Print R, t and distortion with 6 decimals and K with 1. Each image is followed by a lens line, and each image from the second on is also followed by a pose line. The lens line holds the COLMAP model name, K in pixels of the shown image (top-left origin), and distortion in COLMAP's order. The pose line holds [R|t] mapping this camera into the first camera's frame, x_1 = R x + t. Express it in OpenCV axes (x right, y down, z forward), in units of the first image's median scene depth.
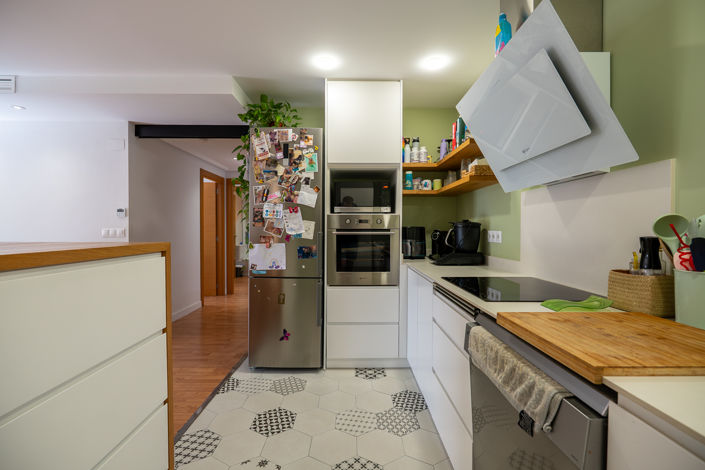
lens RADIAL K [[310.0, 0, 357.5], [0, 310.0, 233.8], [0, 0, 1]] dist [-0.005101, -0.000144]
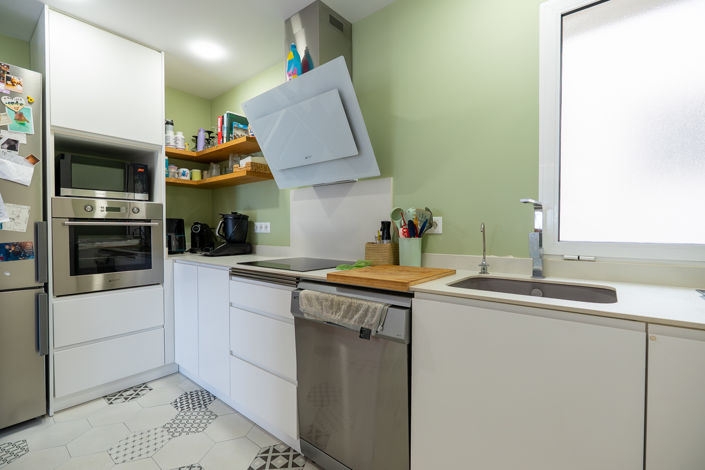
lens RADIAL K [[310.0, 0, 358.5], [0, 310.0, 233.4], [0, 0, 1]] dist [-0.005101, -0.000144]
pose [[0.640840, -0.014842, 0.767531, -0.195717], [0.014253, 0.999871, 0.007435, 0.026180], [-0.767542, 0.006175, 0.640969, 0.003720]]
